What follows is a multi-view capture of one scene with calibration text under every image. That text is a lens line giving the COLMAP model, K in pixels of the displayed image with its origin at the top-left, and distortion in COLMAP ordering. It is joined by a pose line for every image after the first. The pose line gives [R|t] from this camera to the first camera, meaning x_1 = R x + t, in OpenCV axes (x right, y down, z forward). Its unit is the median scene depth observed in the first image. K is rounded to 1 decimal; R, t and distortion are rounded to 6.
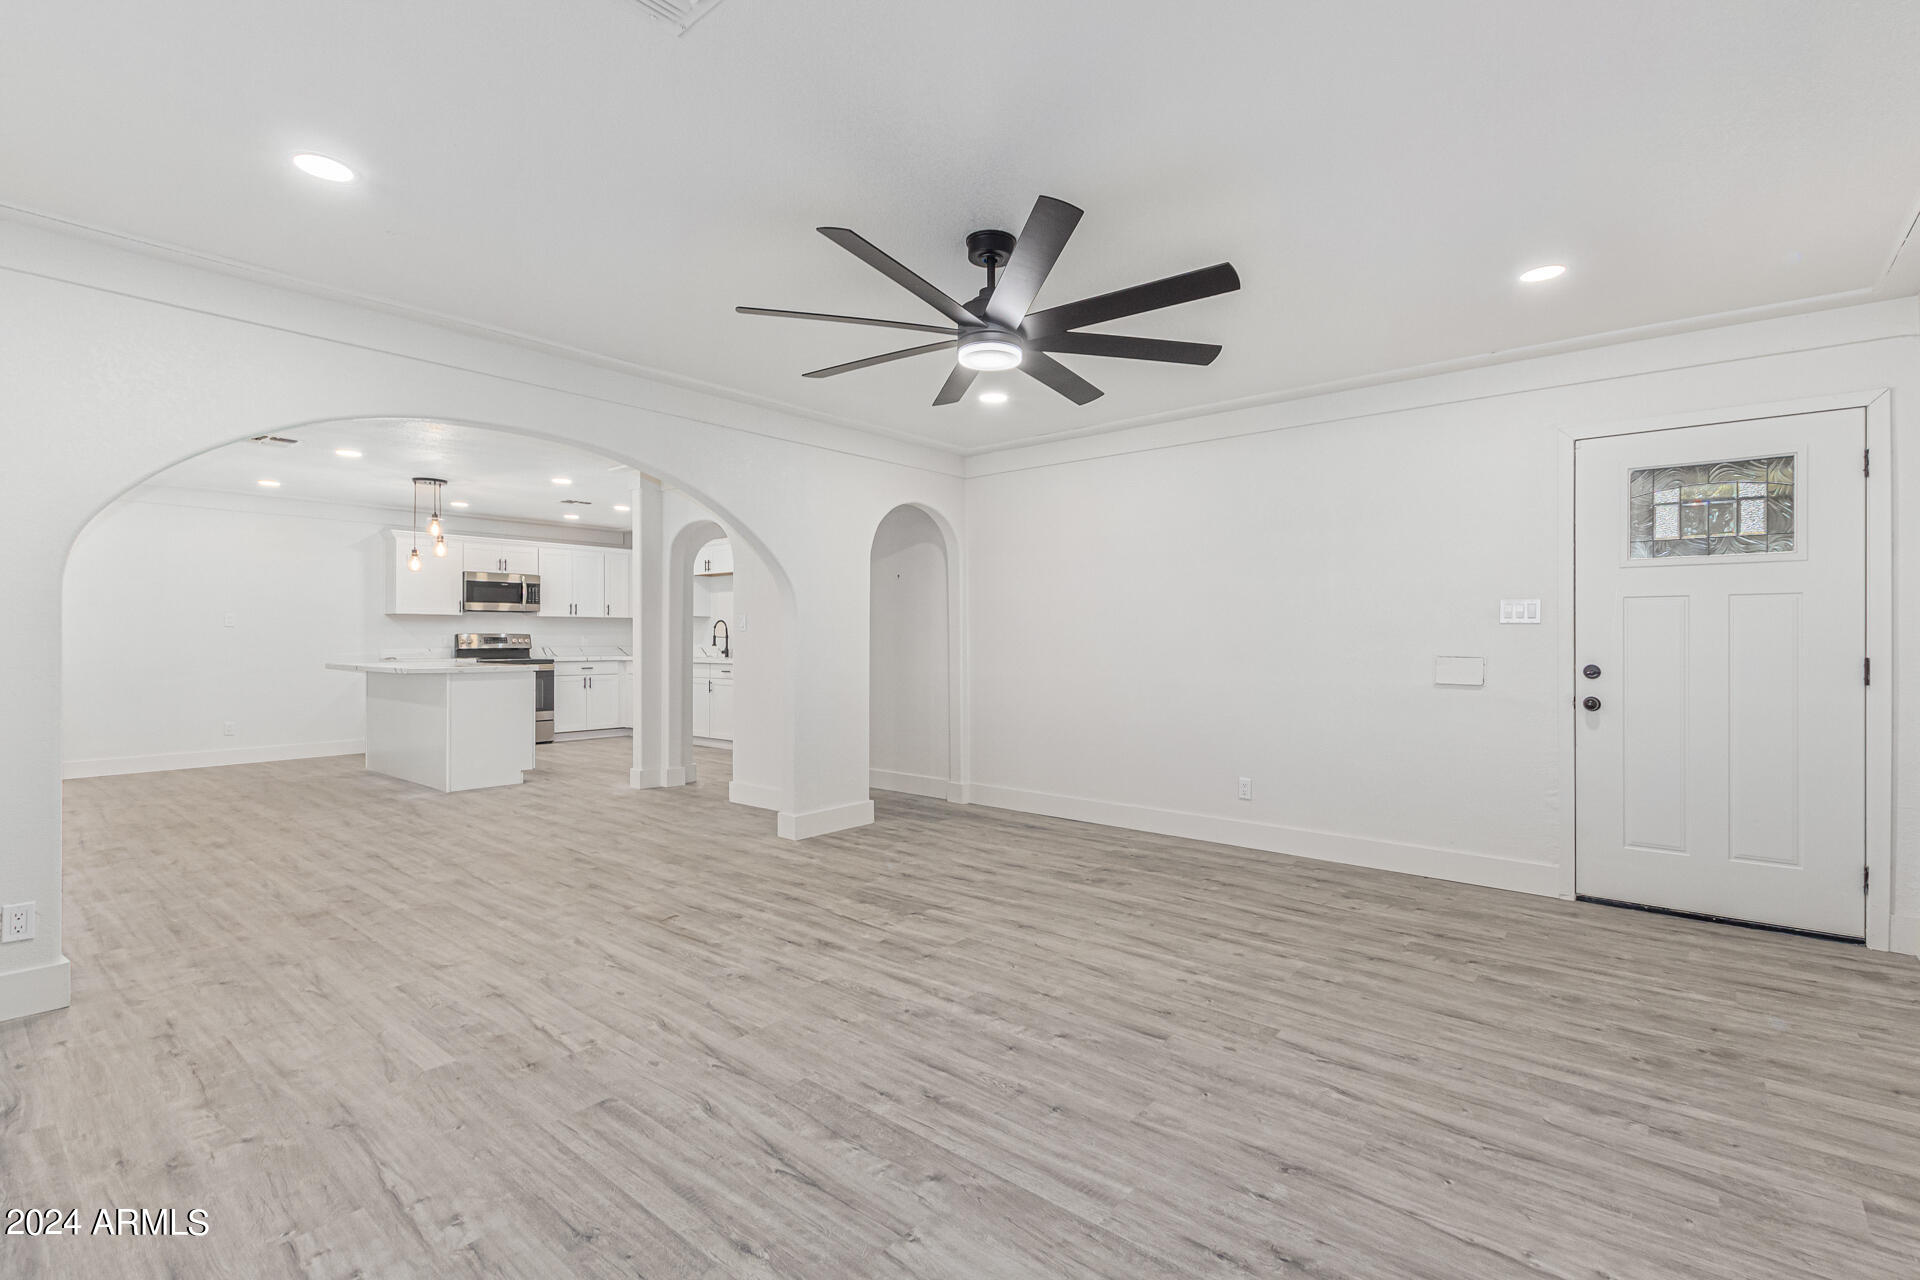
lens RADIAL K [[877.3, 0, 970.8], [0, 877.3, 644.3], [0, 0, 1]] dist [0.005022, 0.000012]
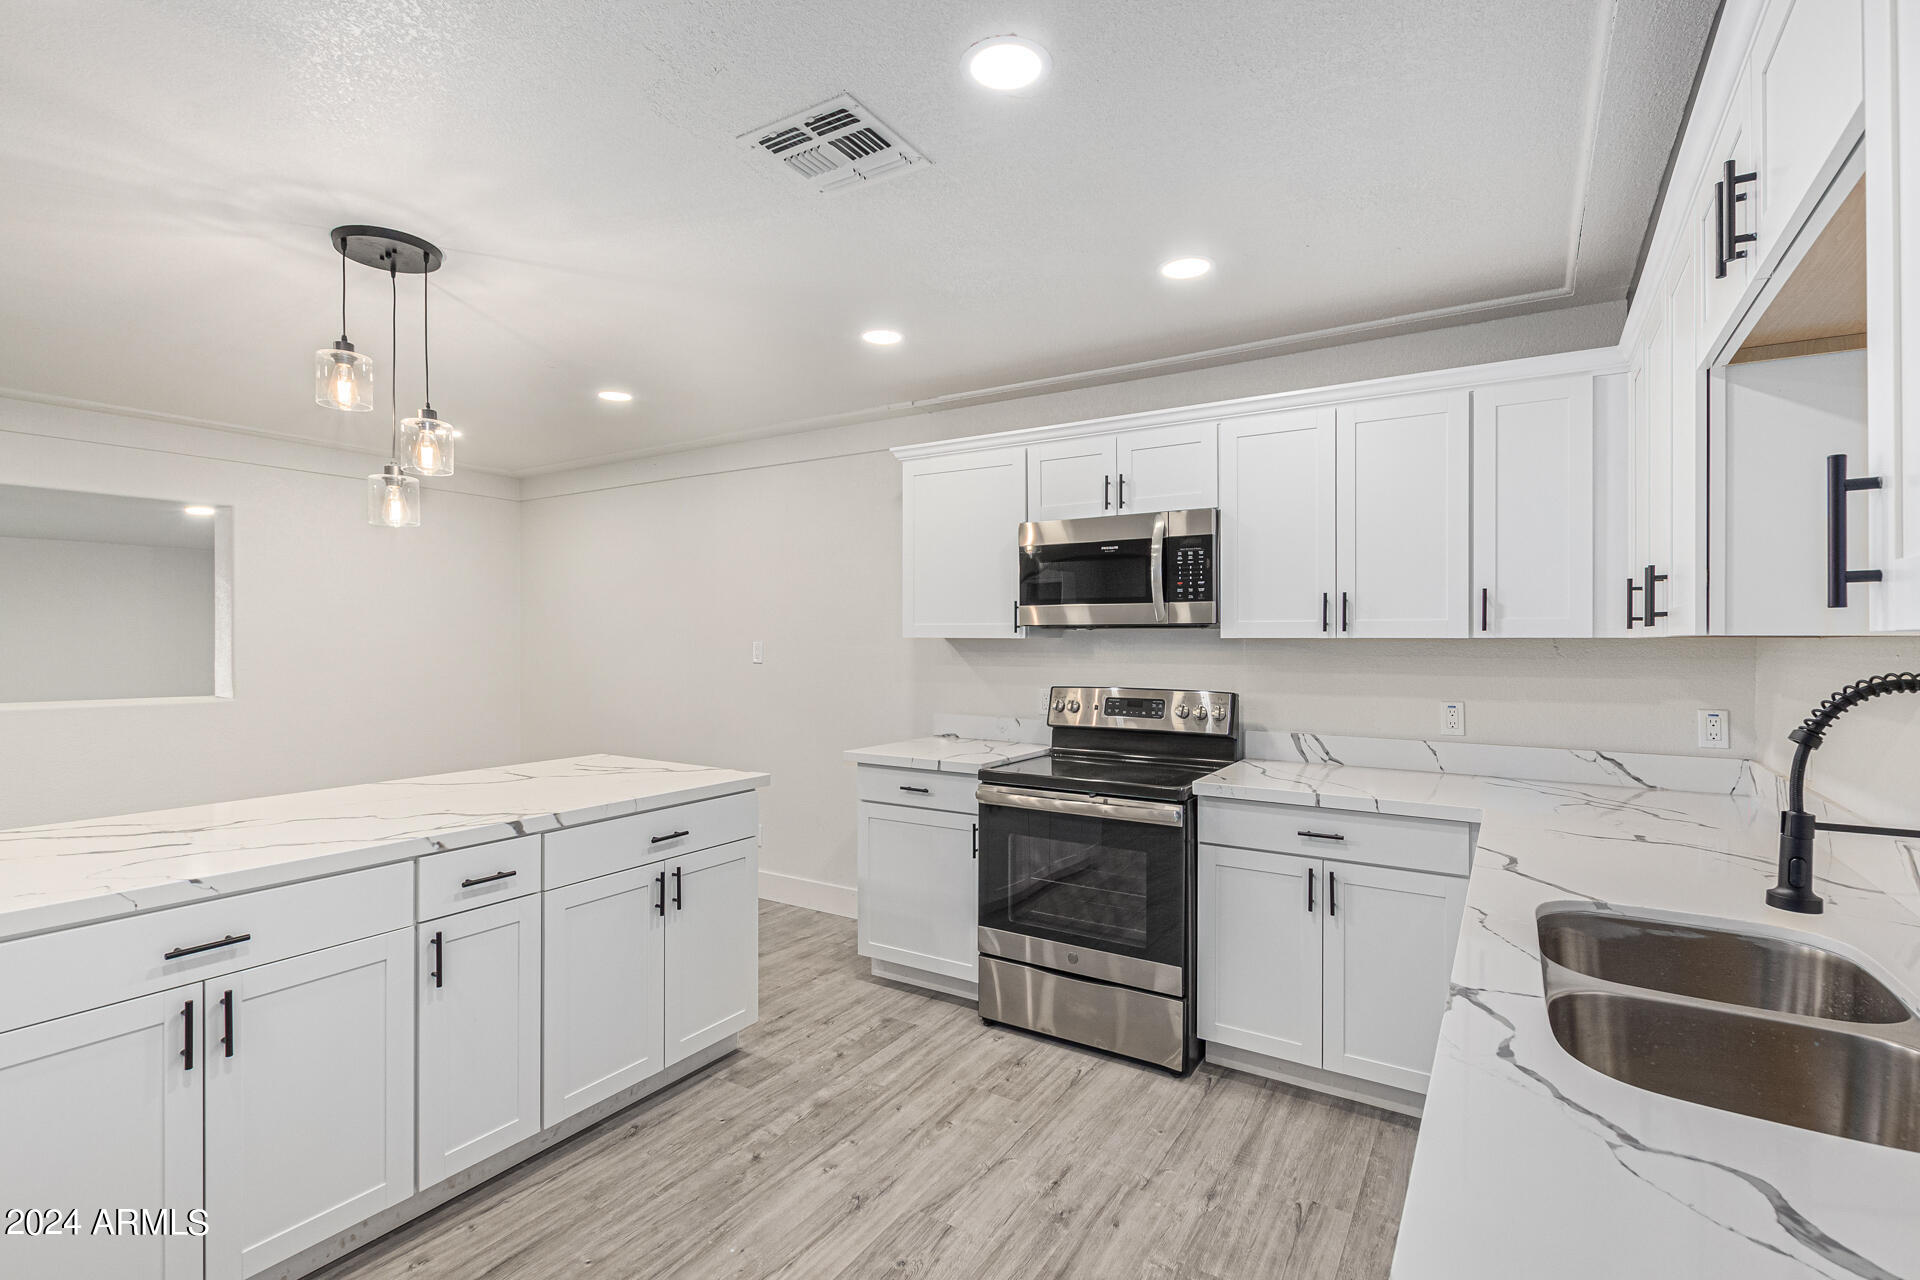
lens RADIAL K [[881.7, 0, 970.6], [0, 881.7, 639.3], [0, 0, 1]] dist [0.013643, -0.006343]
pose [[0.131715, 0.001740, -0.991286, -0.609081], [-0.004264, 0.999990, 0.001189, -0.101379], [0.991279, 0.004071, 0.131721, 2.783362]]
